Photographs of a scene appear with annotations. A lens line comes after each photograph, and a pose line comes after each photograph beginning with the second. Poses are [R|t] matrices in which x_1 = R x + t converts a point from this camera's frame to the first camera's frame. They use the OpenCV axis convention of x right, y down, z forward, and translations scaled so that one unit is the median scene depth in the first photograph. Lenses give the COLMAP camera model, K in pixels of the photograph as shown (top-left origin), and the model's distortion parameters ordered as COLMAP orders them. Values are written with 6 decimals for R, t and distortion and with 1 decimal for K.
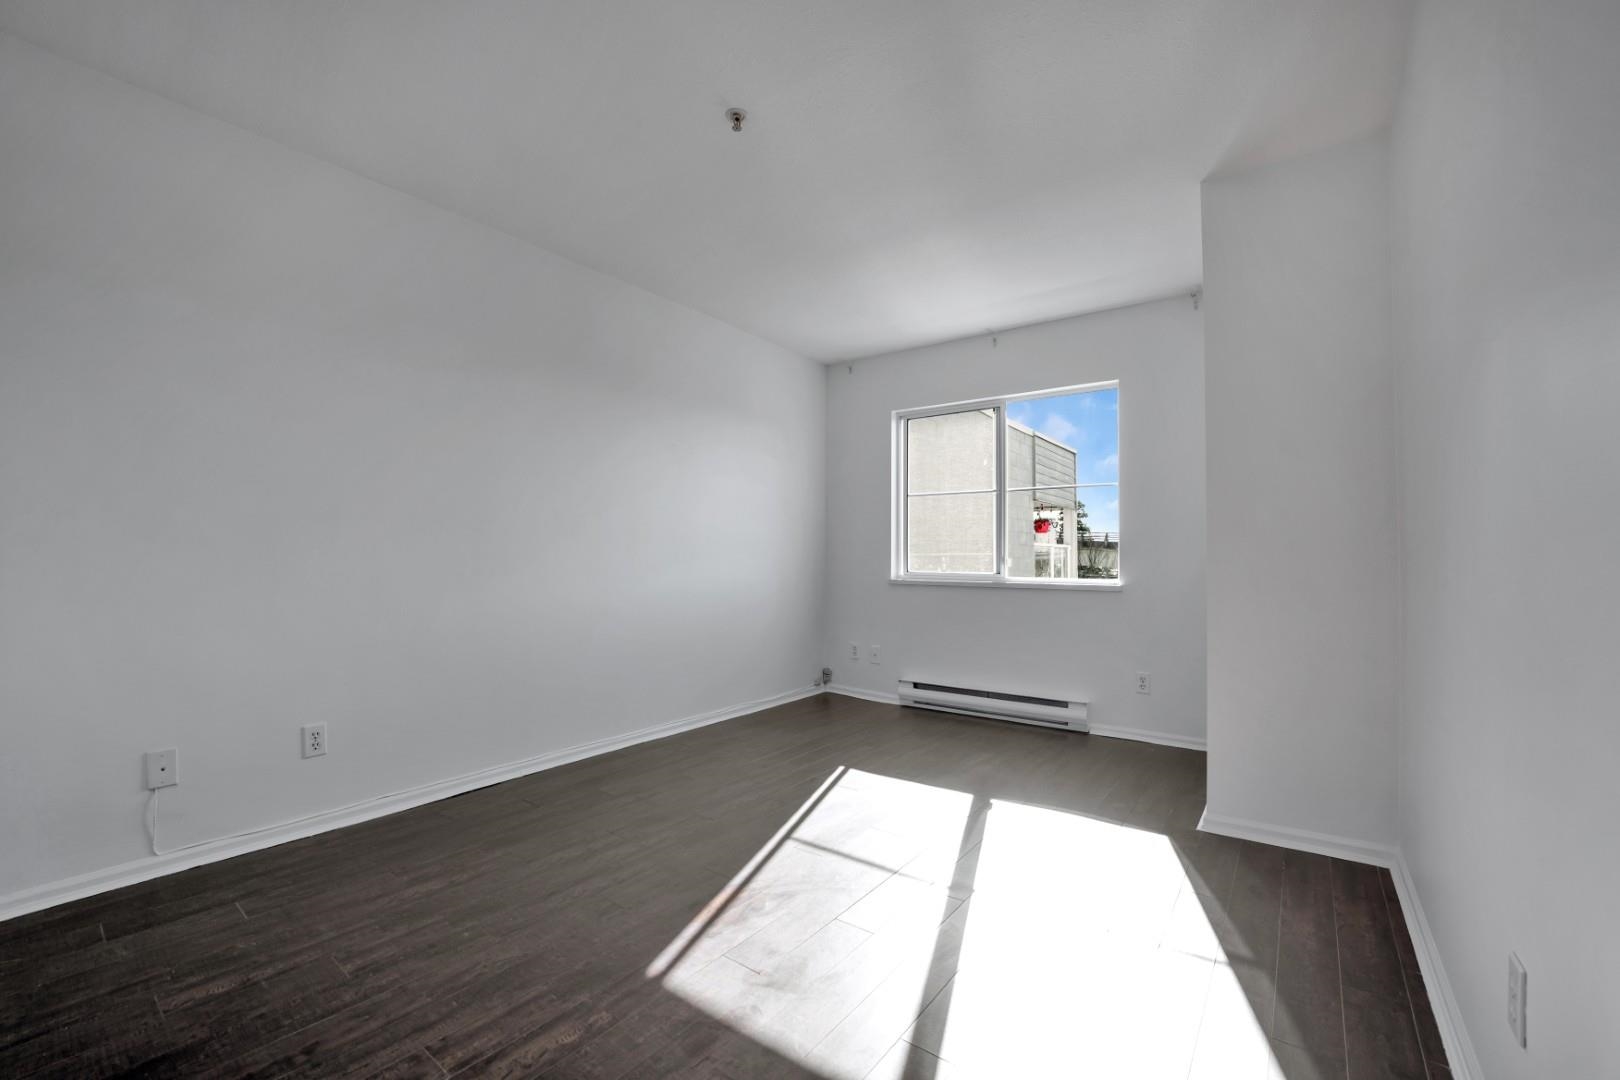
lens RADIAL K [[652.5, 0, 809.4], [0, 652.5, 549.1], [0, 0, 1]] dist [-0.027315, 0.000238]
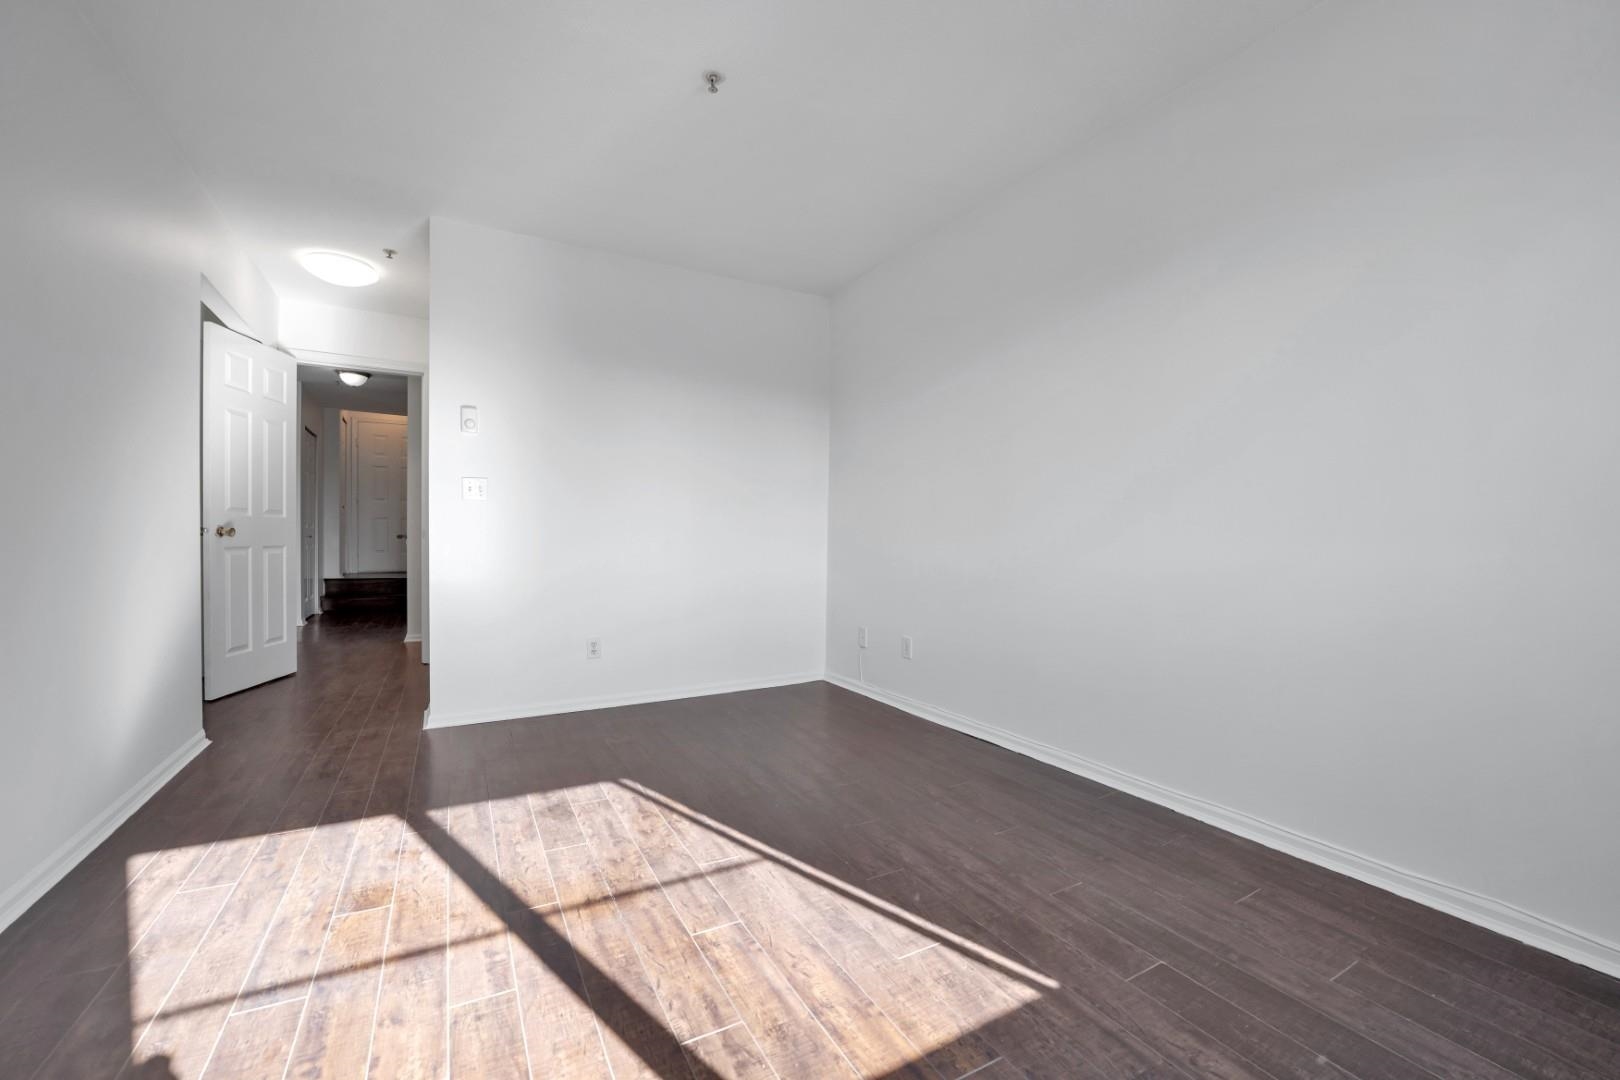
lens RADIAL K [[652.5, 0, 809.4], [0, 652.5, 549.1], [0, 0, 1]] dist [-0.027315, 0.000238]
pose [[-0.403836, 0.008496, -0.914792, 0.540070], [-0.001363, 0.999950, 0.009888, 0.045614], [0.914831, 0.005240, -0.403804, 1.100297]]
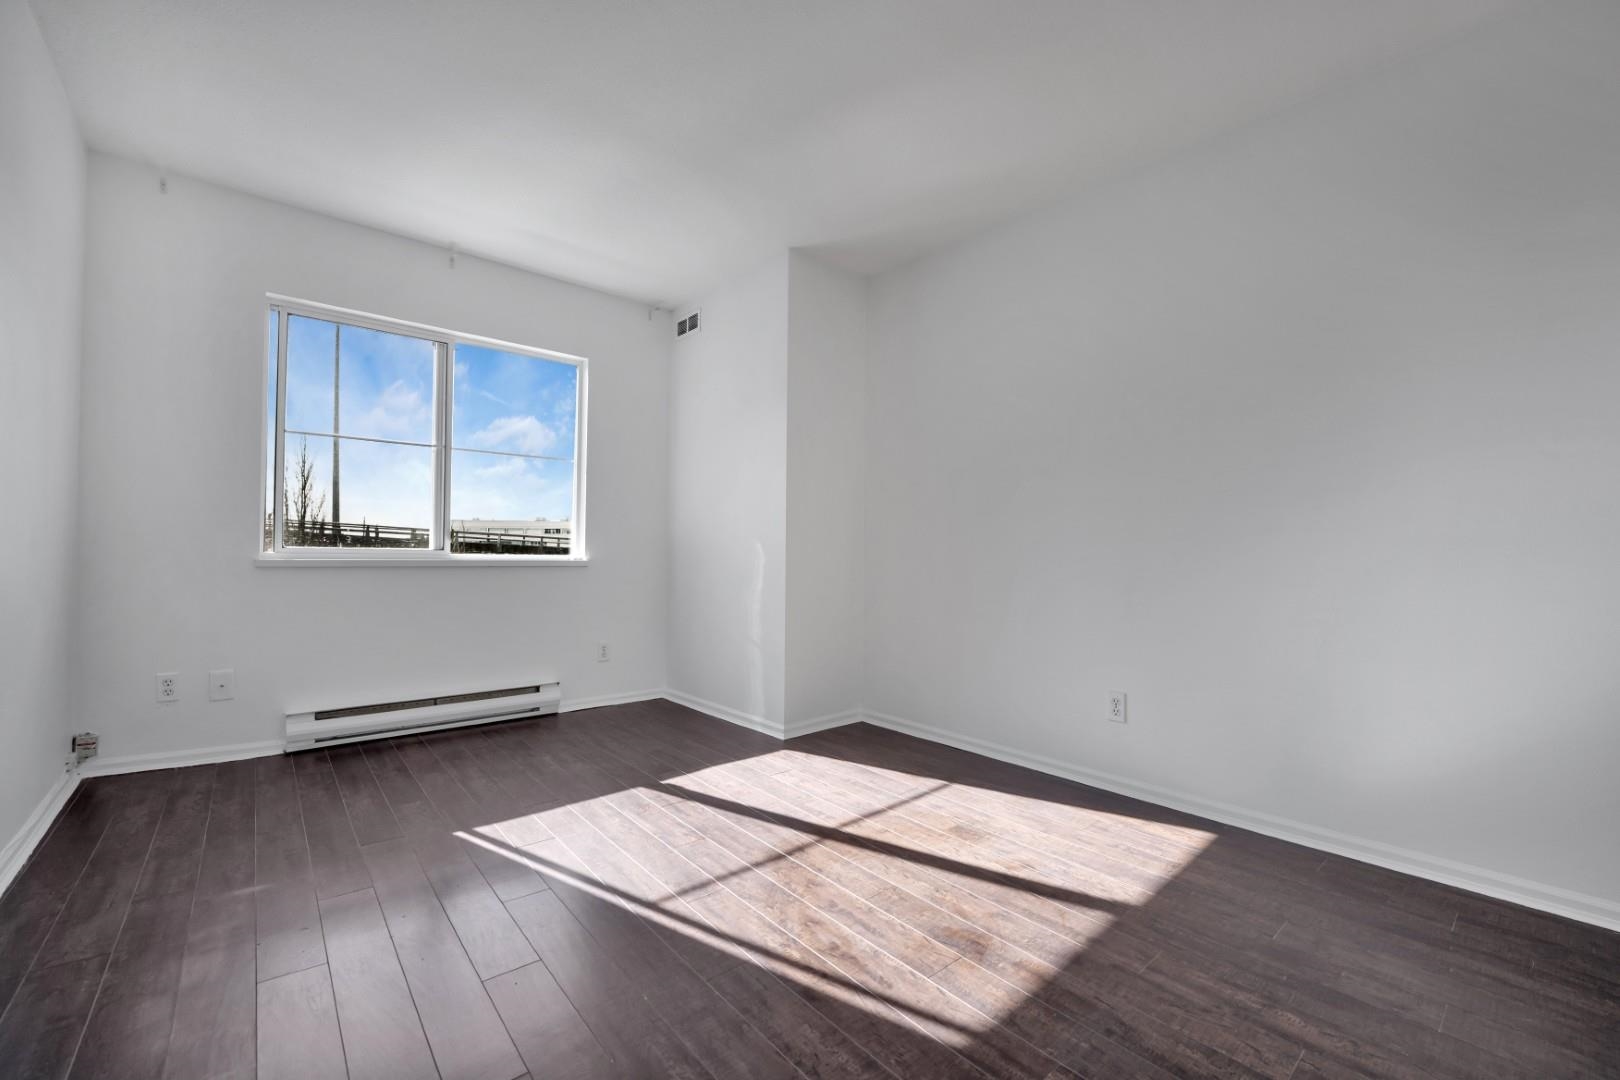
lens RADIAL K [[645.6, 0, 814.3], [0, 645.6, 546.5], [0, 0, 1]] dist [-0.041567, 0.000080]
pose [[0.203500, 0.008841, 0.979035, -0.553059], [-0.023220, 0.999722, -0.004201, 0.038500], [-0.978800, -0.021878, 0.203649, 0.557437]]
